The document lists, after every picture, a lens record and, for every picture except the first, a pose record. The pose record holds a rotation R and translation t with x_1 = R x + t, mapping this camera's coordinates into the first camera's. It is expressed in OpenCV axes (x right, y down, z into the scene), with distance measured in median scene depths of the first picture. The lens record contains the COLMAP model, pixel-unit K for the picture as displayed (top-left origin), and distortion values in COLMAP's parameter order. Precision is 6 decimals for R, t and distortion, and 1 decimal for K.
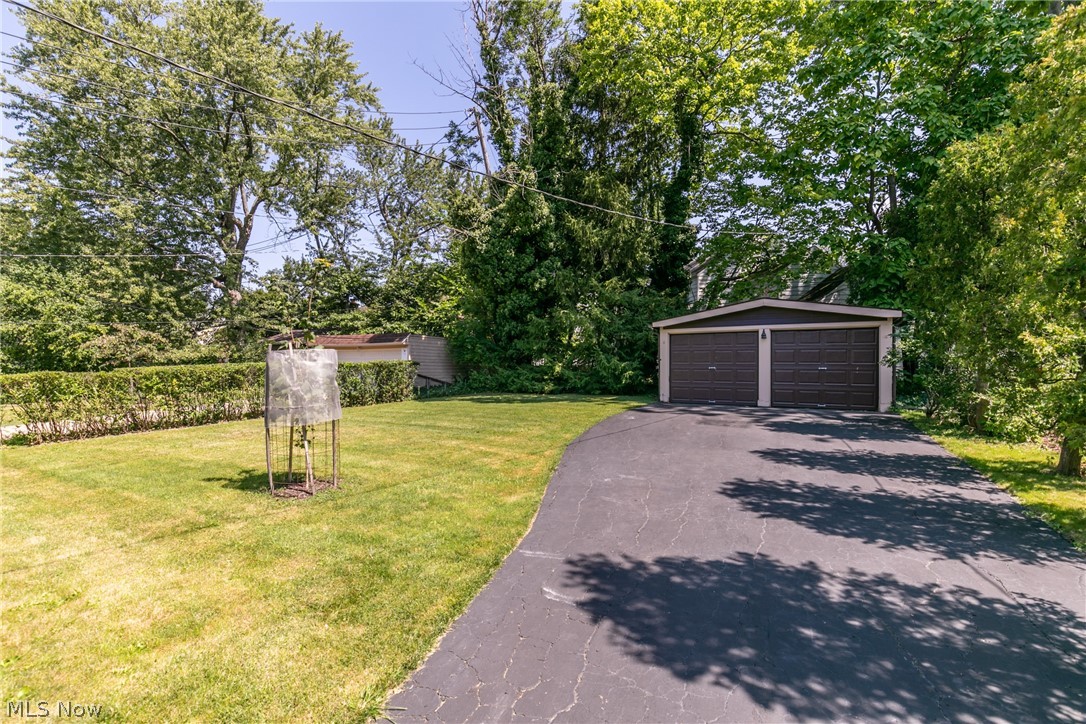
lens RADIAL K [[490.3, 0, 541.6], [0, 490.3, 366.8], [0, 0, 1]] dist [0.013274, 0.000336]
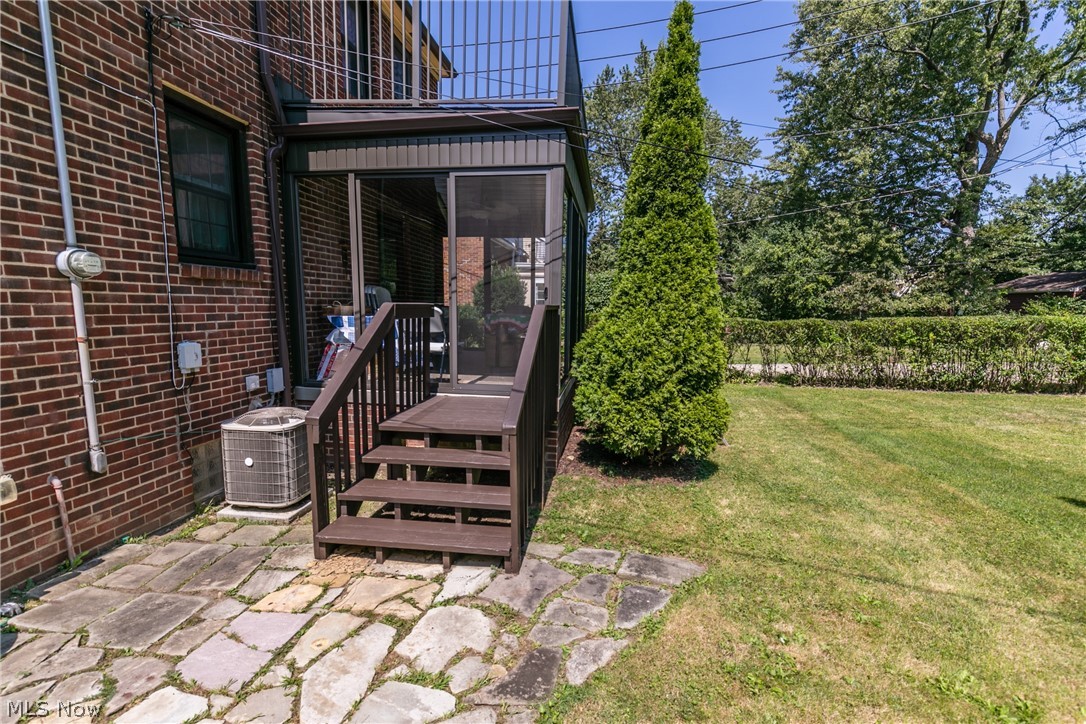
lens RADIAL K [[490.3, 0, 541.6], [0, 490.3, 366.8], [0, 0, 1]] dist [0.013274, 0.000336]
pose [[0.357873, 0.129108, -0.924802, -0.110982], [-0.038671, 0.991595, 0.123468, 0.002256], [0.932969, -0.008423, 0.359858, 0.045963]]
